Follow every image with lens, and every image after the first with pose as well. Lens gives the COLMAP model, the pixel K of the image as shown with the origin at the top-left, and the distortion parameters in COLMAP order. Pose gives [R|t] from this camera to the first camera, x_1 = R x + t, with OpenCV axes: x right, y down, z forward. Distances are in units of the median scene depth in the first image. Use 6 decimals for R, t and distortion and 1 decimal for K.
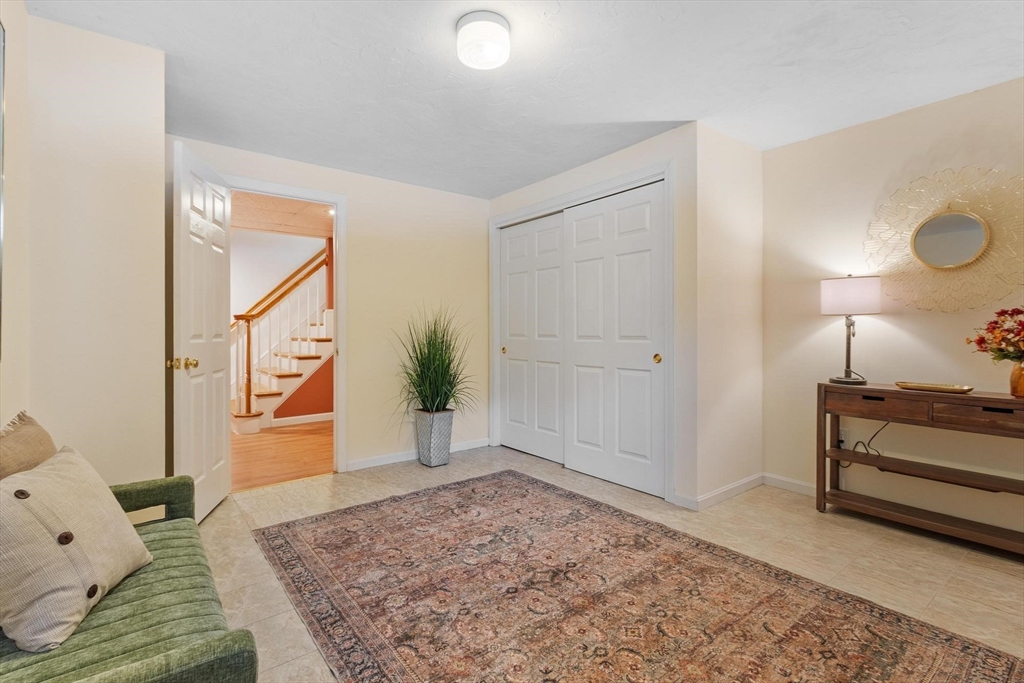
lens RADIAL K [[457.5, 0, 480.9], [0, 457.5, 332.7], [0, 0, 1]] dist [-0.003229, -0.000345]
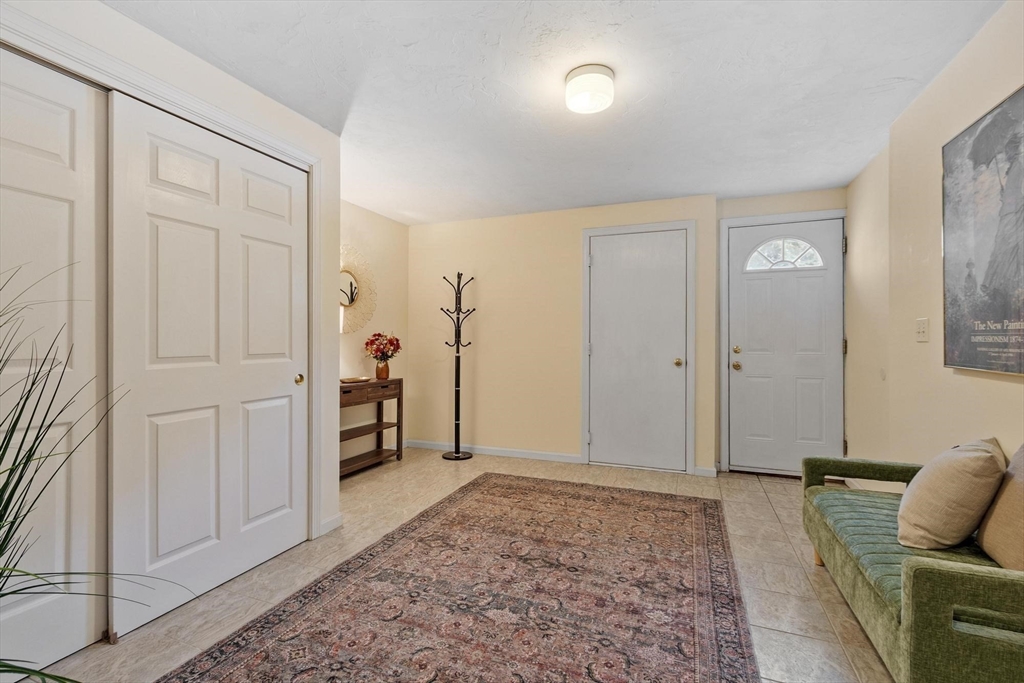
lens RADIAL K [[457.5, 0, 510.1], [0, 457.5, 340.5], [0, 0, 1]] dist [-0.003229, -0.000345]
pose [[-0.534587, 0.003085, 0.845108, -0.740231], [0.004693, 0.999989, -0.000681, -0.018496], [-0.845101, 0.003602, -0.534595, 1.557684]]
